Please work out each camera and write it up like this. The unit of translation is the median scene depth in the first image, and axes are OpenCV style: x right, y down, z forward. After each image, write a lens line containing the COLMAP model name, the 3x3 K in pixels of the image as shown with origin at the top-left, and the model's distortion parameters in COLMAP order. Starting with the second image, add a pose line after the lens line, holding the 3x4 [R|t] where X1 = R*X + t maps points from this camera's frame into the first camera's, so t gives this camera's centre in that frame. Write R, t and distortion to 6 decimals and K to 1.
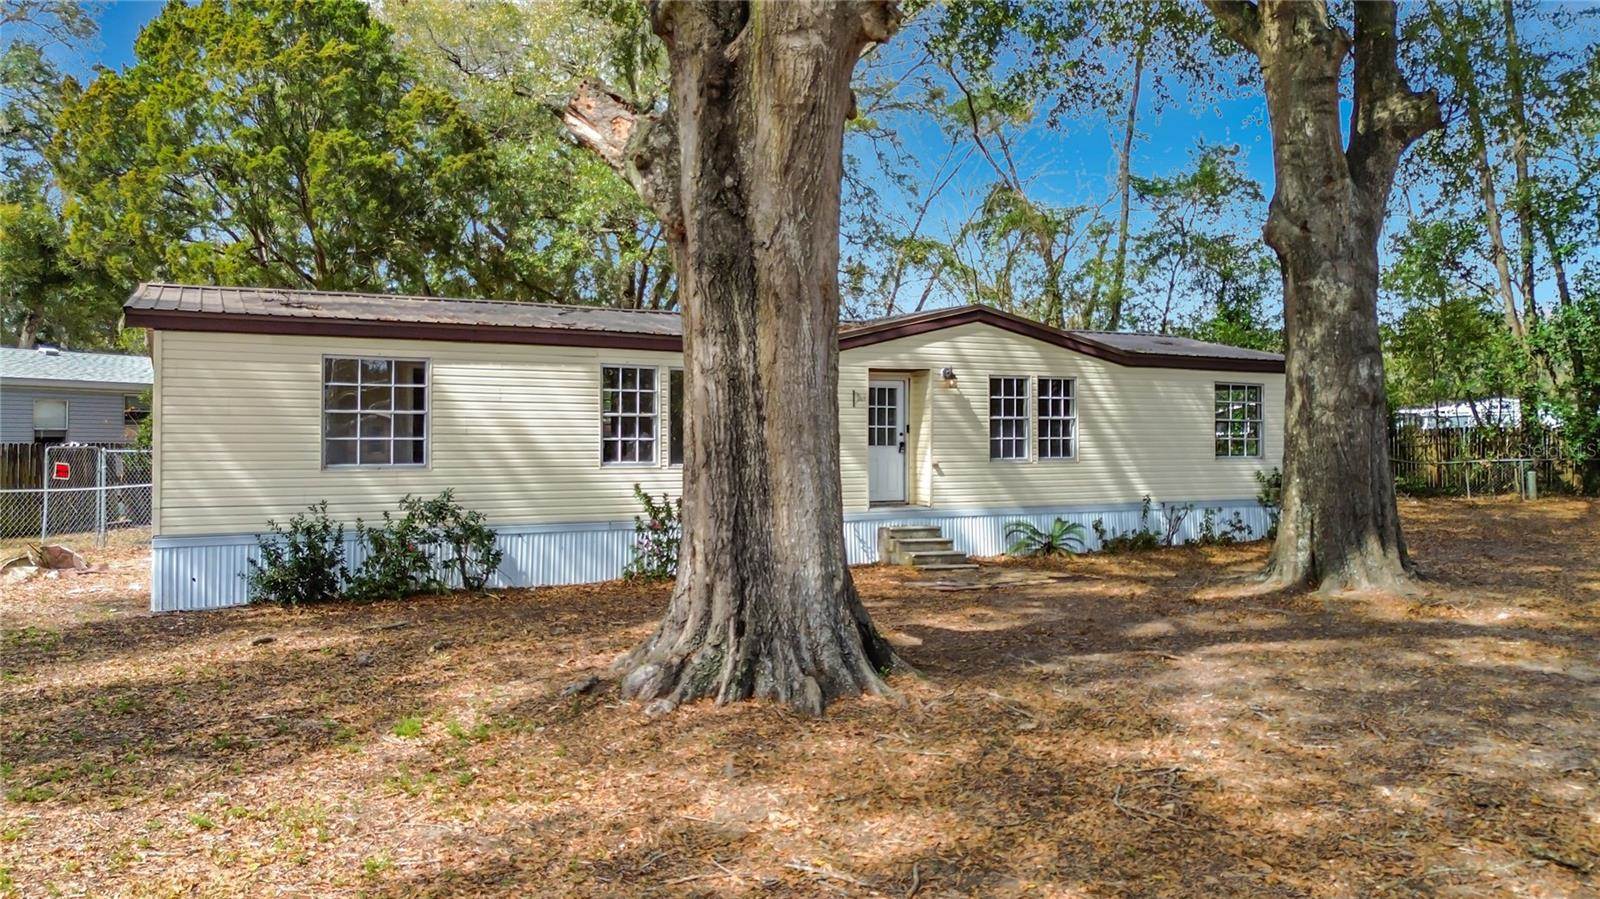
lens RADIAL K [[1149.1, 0, 822.4], [0, 1149.1, 441.8], [0, 0, 1]] dist [0.024292, -0.000878]
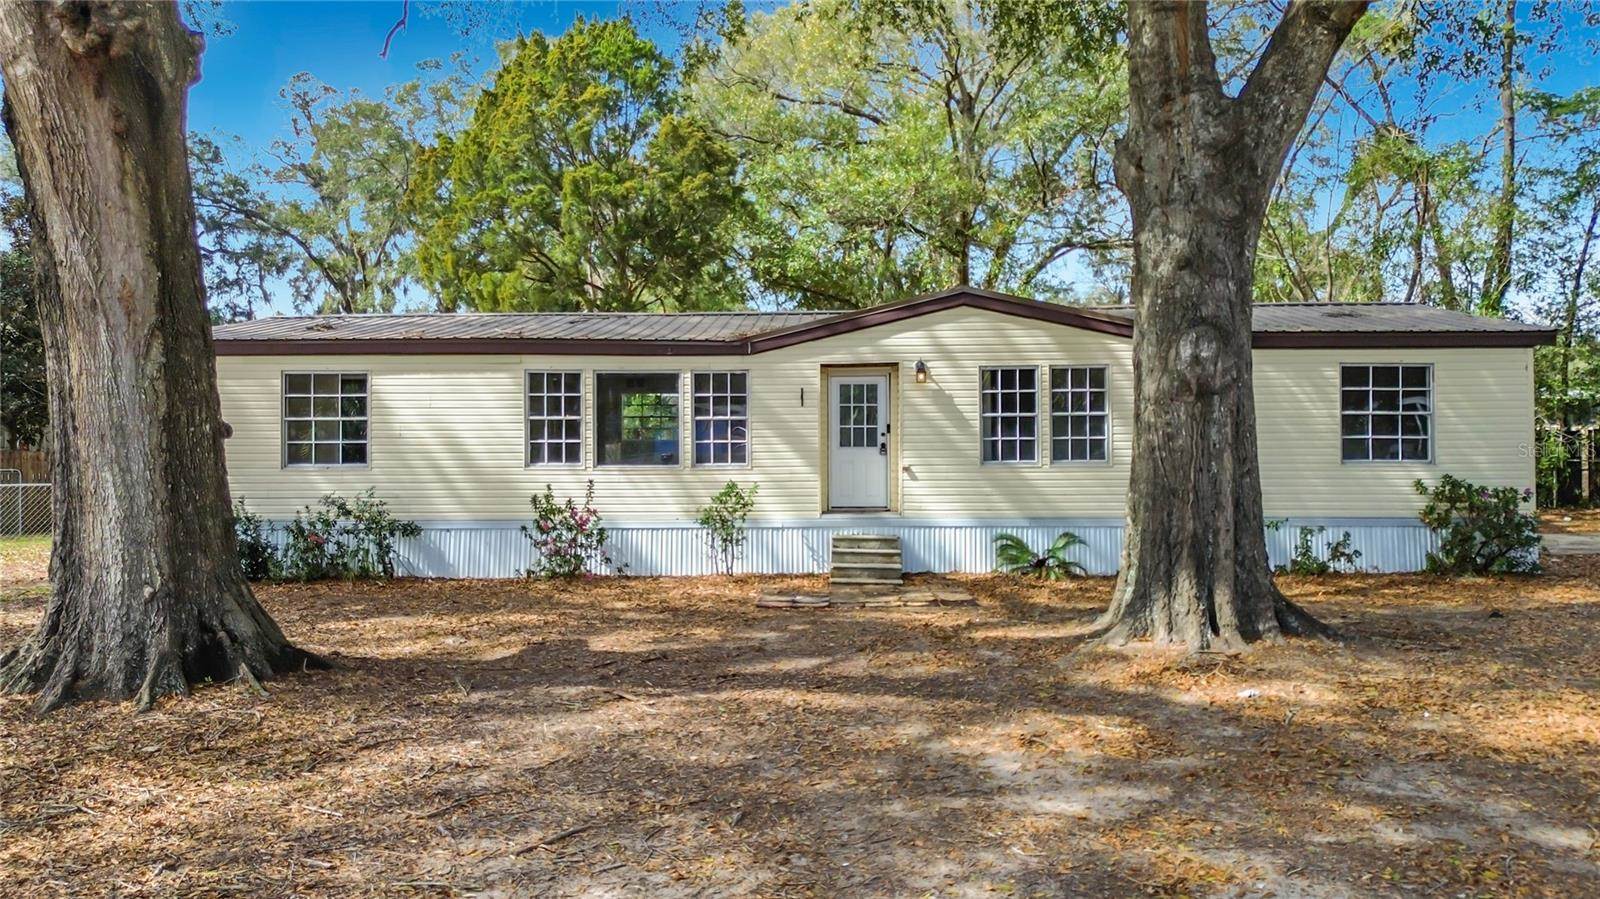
lens RADIAL K [[1149.1, 0, 822.4], [0, 1149.1, 441.8], [0, 0, 1]] dist [0.024292, -0.000878]
pose [[0.879330, -0.001077, -0.476212, 0.505996], [0.003364, 0.999987, 0.003951, -0.004926], [0.476201, -0.005076, 0.879322, 0.190367]]
